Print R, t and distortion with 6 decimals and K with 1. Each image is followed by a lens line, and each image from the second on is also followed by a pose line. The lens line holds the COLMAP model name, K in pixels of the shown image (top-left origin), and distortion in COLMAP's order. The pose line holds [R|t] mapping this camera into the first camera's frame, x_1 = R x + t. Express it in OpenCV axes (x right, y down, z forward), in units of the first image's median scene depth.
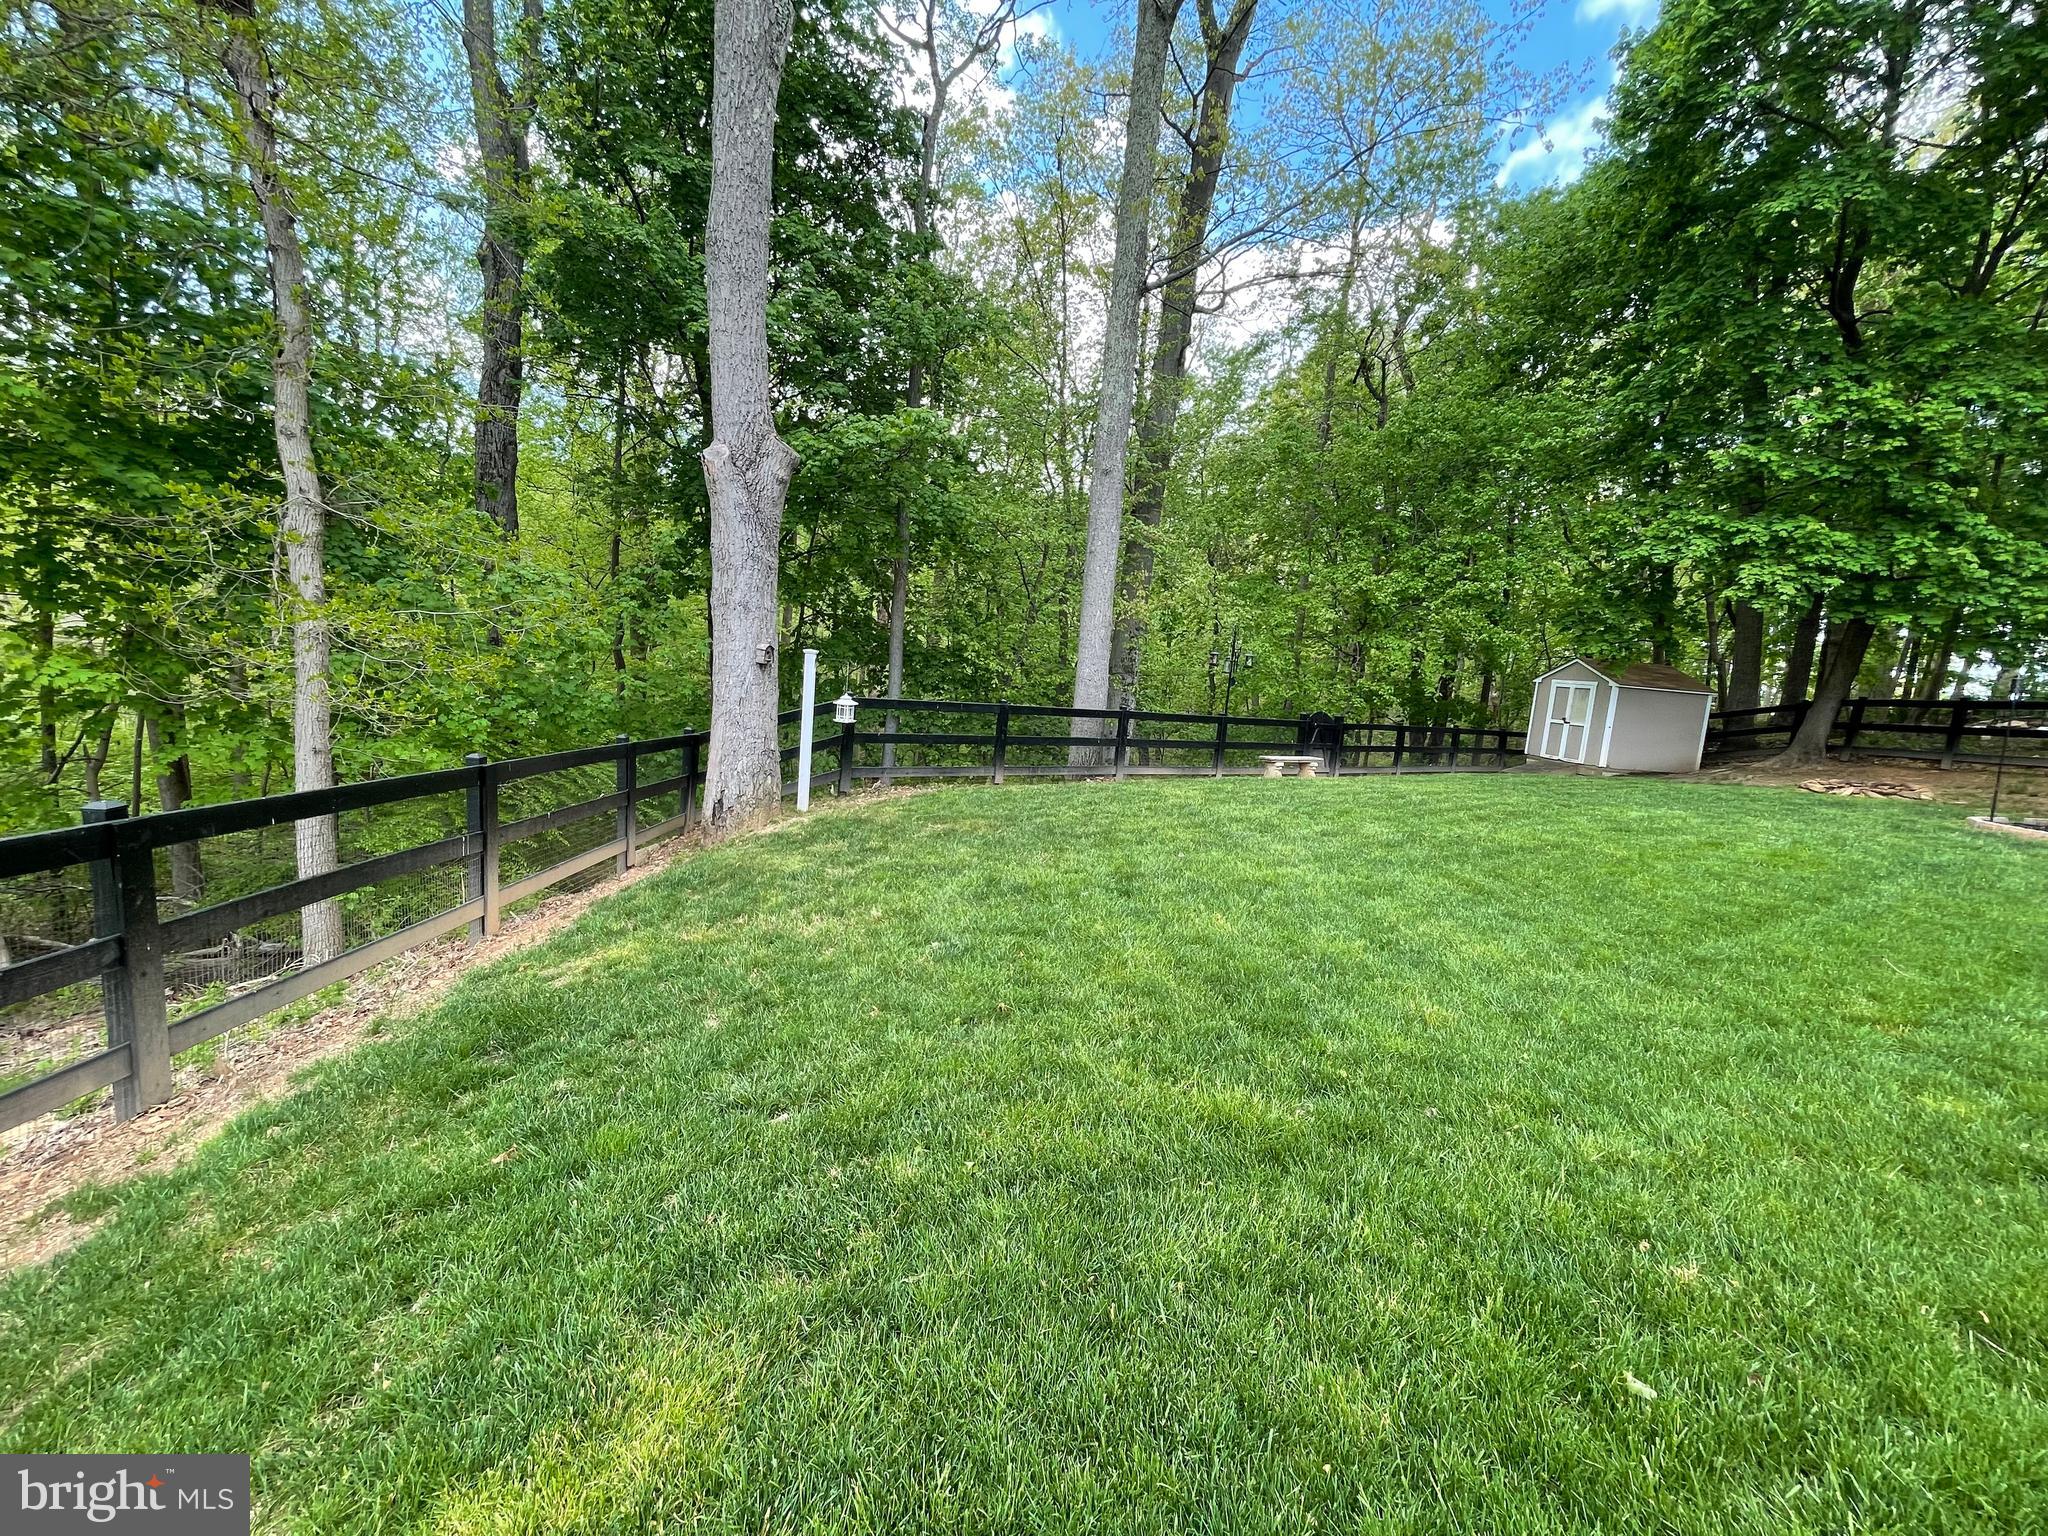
lens RADIAL K [[822.2, 0, 1019.9], [0, 822.2, 767.8], [0, 0, 1]] dist [-0.005778, 0.000057]
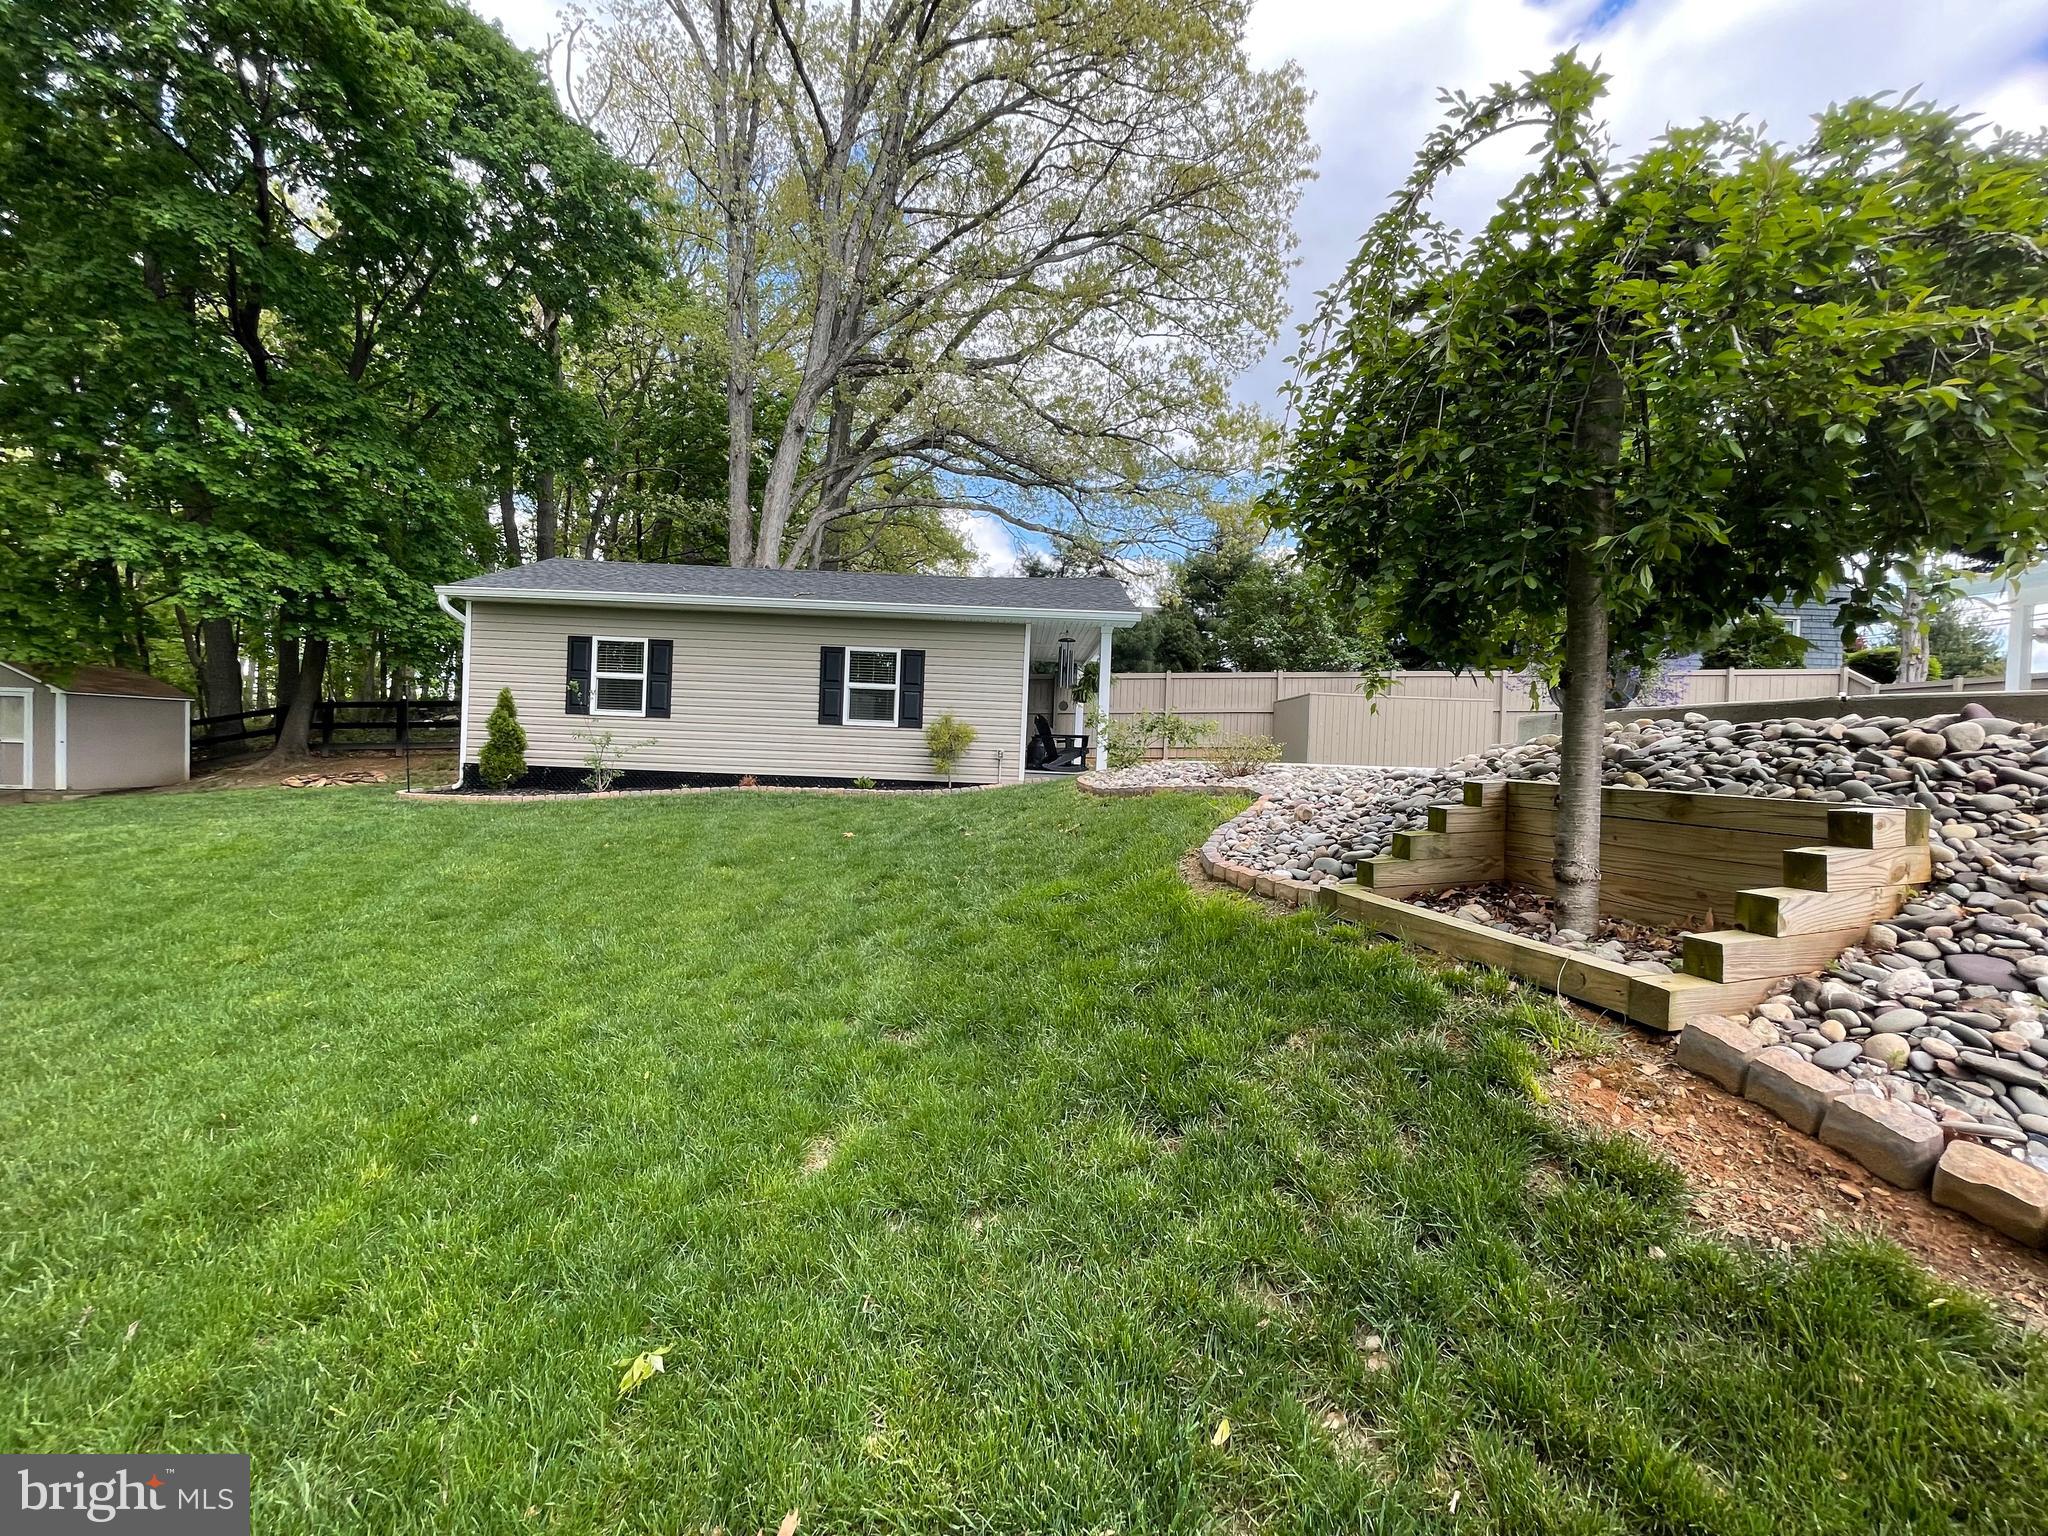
lens RADIAL K [[822.2, 0, 1019.9], [0, 822.2, 767.8], [0, 0, 1]] dist [-0.005778, 0.000057]
pose [[0.114148, -0.102036, 0.988210, -0.014019], [0.105895, 0.990294, 0.090020, 0.007600], [-0.987804, 0.094371, 0.123845, -0.114308]]
